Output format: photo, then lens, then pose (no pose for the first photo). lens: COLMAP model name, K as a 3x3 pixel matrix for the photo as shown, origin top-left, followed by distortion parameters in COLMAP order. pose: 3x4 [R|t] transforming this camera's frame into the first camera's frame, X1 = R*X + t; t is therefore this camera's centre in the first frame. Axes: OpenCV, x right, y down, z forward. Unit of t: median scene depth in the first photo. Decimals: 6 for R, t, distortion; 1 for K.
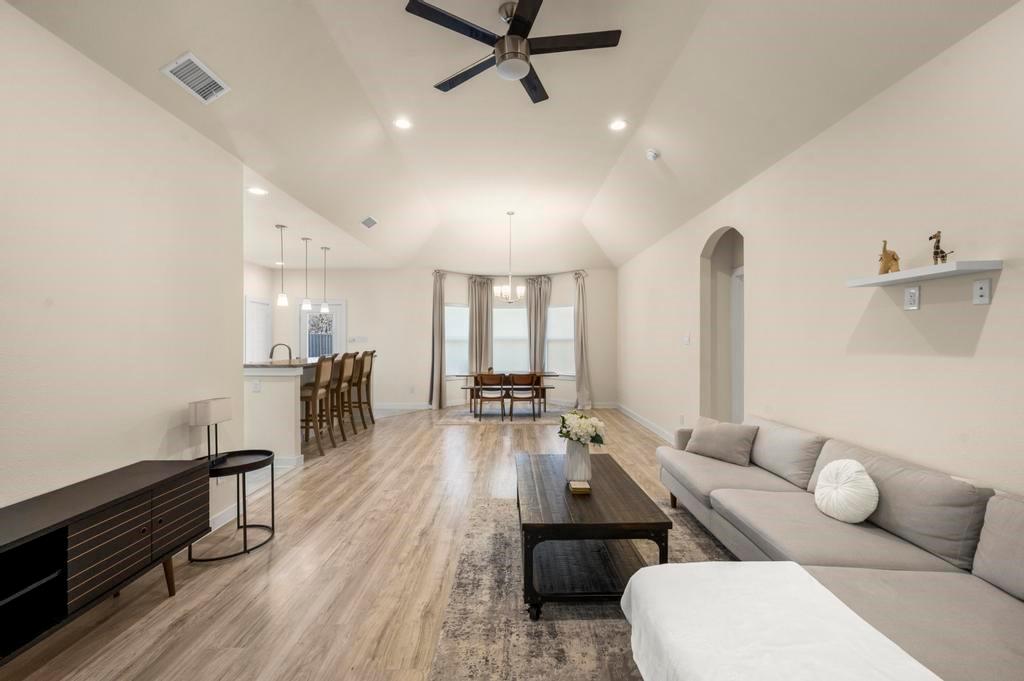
lens RADIAL K [[420.4, 0, 514.9], [0, 420.4, 341.4], [0, 0, 1]] dist [-0.001258, 0.000897]
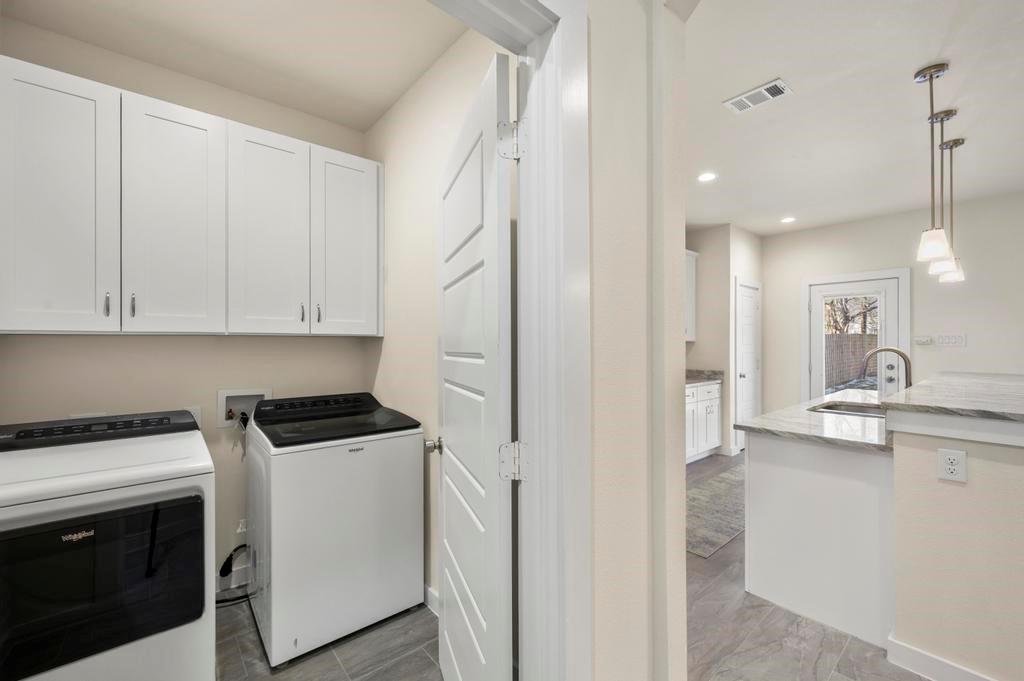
lens RADIAL K [[420.4, 0, 512.1], [0, 420.4, 343.0], [0, 0, 1]] dist [-0.001258, 0.000897]
pose [[0.639771, 0.000027, -0.768566, -0.574773], [-0.000615, 1.000000, -0.000476, -0.000368], [0.768565, 0.000777, 0.639771, 0.468001]]
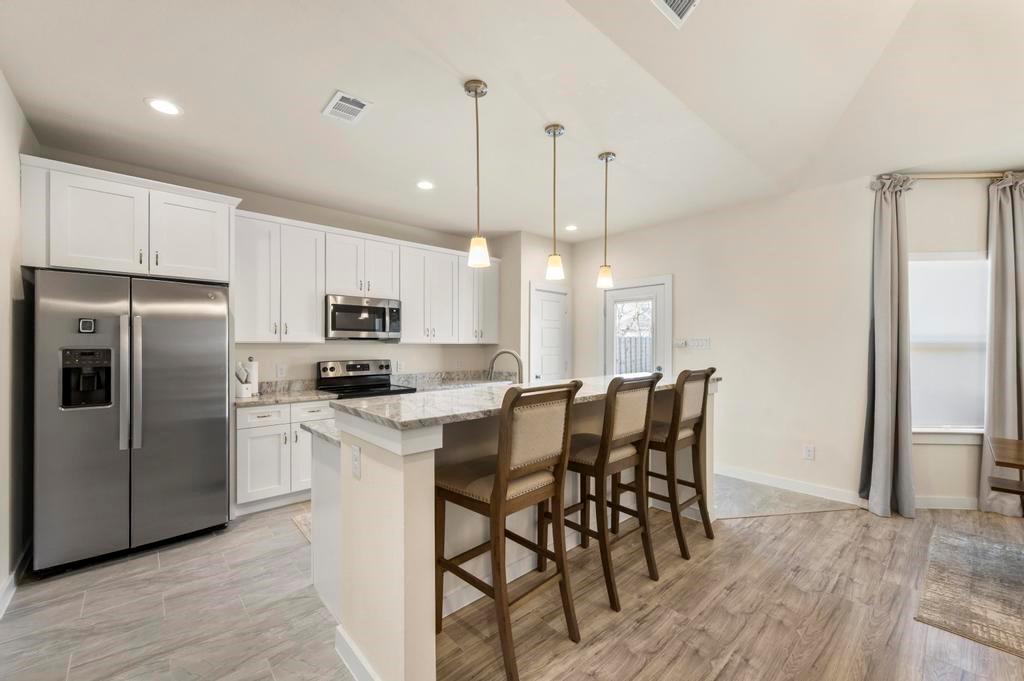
lens RADIAL K [[408.2, 0, 512.9], [0, 408.2, 347.2], [0, 0, 1]] dist [0.000634, 0.000158]
pose [[0.667659, 0.003872, -0.744457, -0.239070], [-0.002233, 0.999992, 0.003198, -0.000362], [0.744464, -0.000473, 0.667662, 0.851475]]
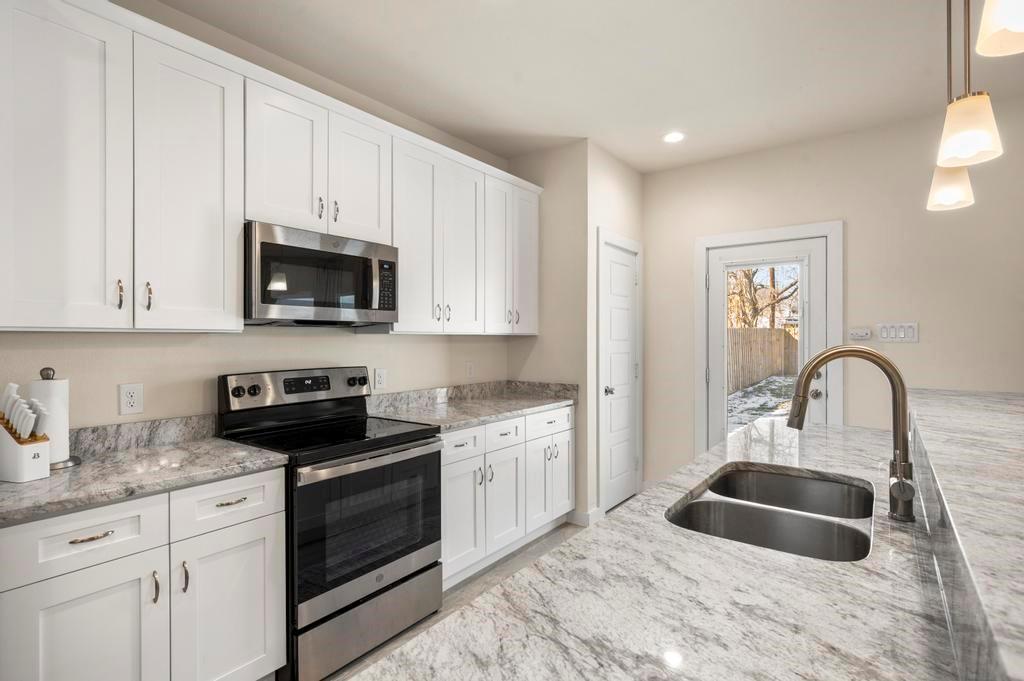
lens RADIAL K [[499.8, 0, 511.4], [0, 499.8, 340.1], [0, 0, 1]] dist [-0.002259, -0.000080]
pose [[0.791137, 0.002253, -0.611635, -0.670533], [-0.000951, 0.999997, 0.002453, 0.000608], [0.611639, -0.001359, 0.791136, 0.919741]]
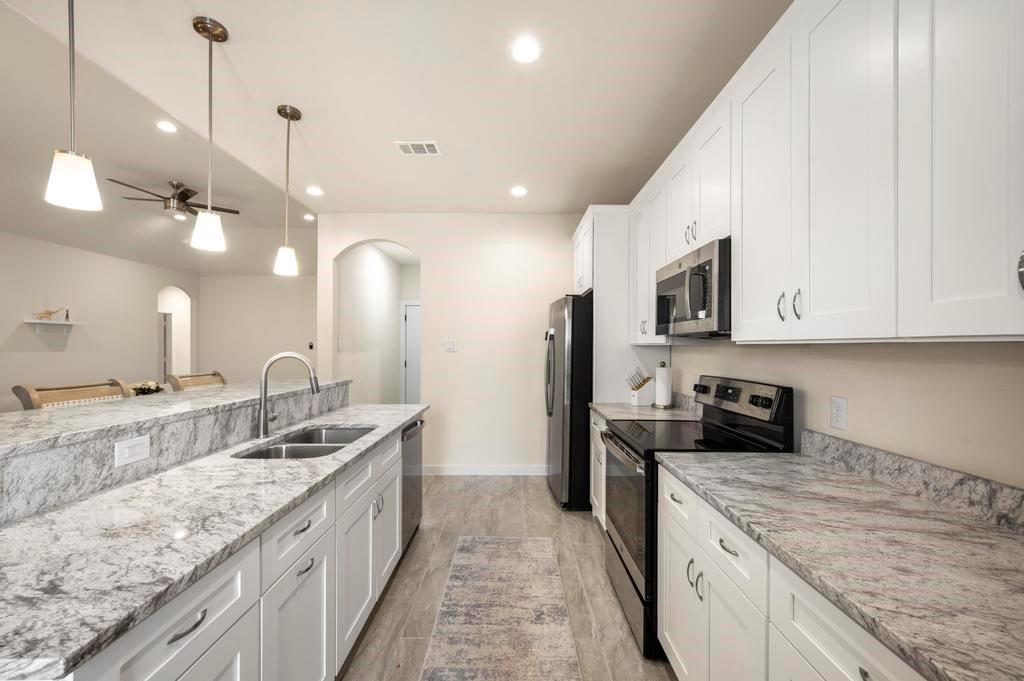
lens RADIAL K [[408.2, 0, 508.8], [0, 408.2, 346.6], [0, 0, 1]] dist [0.000634, 0.000158]
pose [[-0.999975, -0.000965, 0.006968, -0.932815], [-0.000952, 0.999998, 0.001787, -0.003757], [-0.006970, 0.001780, -0.999974, 1.687467]]
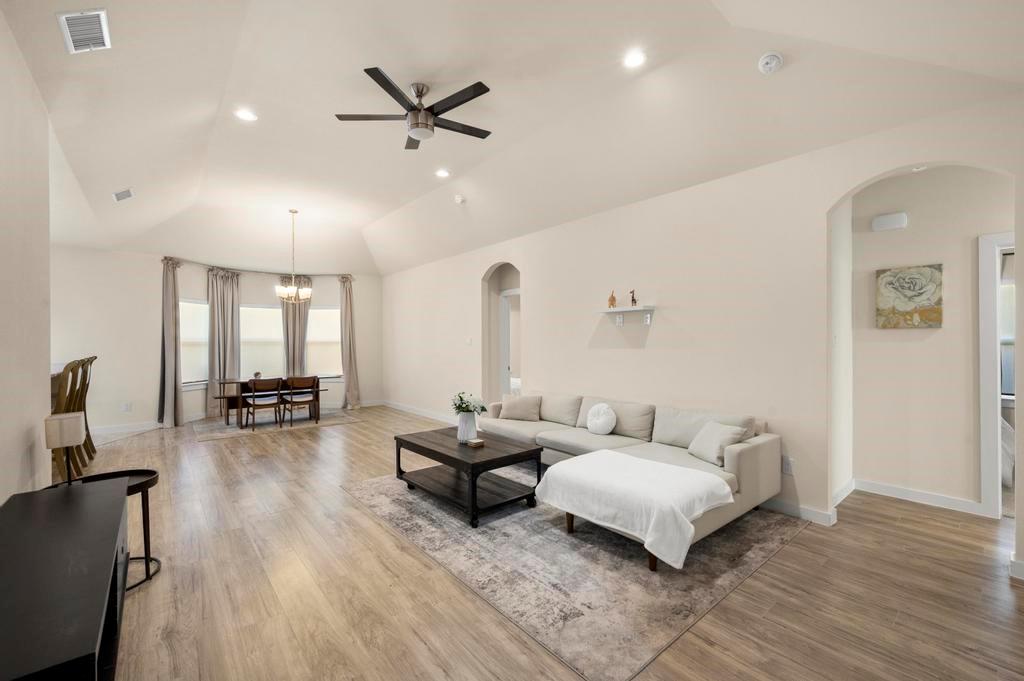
lens RADIAL K [[420.4, 0, 516.4], [0, 420.4, 346.1], [0, 0, 1]] dist [-0.001258, 0.000897]
pose [[0.767383, -0.007311, 0.641147, -0.351145], [0.004118, 0.999971, 0.006474, 0.002213], [-0.641176, -0.002327, 0.767390, -0.108075]]
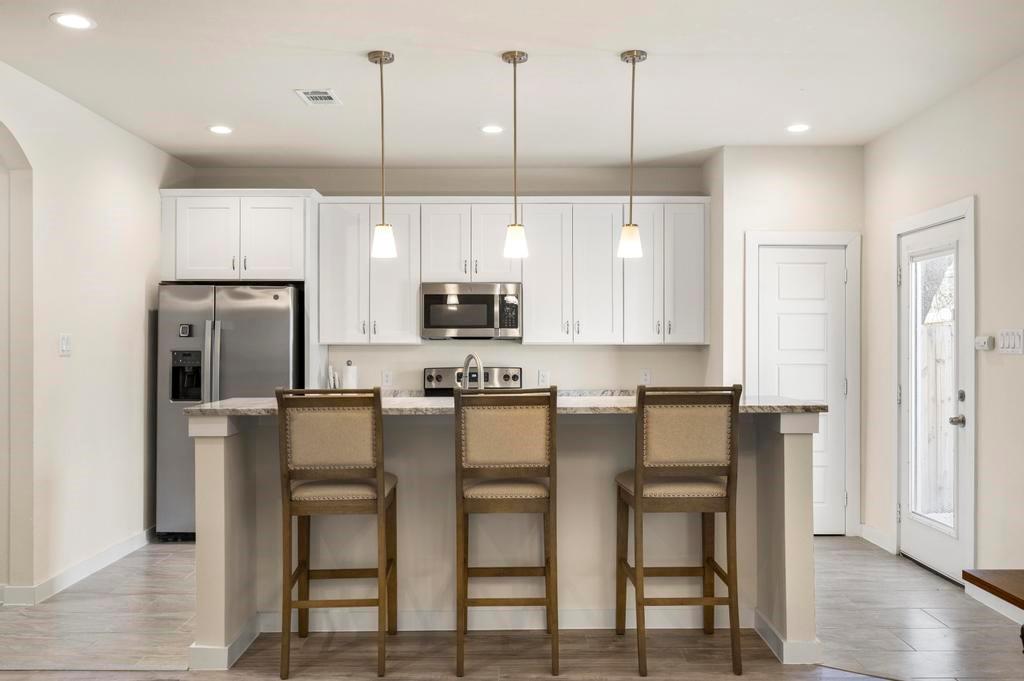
lens RADIAL K [[848.3, 0, 519.4], [0, 848.3, 335.2], [0, 0, 1]] dist [-0.008214, 0.002862]
pose [[-0.005747, -0.012005, -0.999911, 0.267044], [-0.000558, 0.999928, -0.012002, -0.003543], [0.999983, 0.000489, -0.005753, 1.301521]]
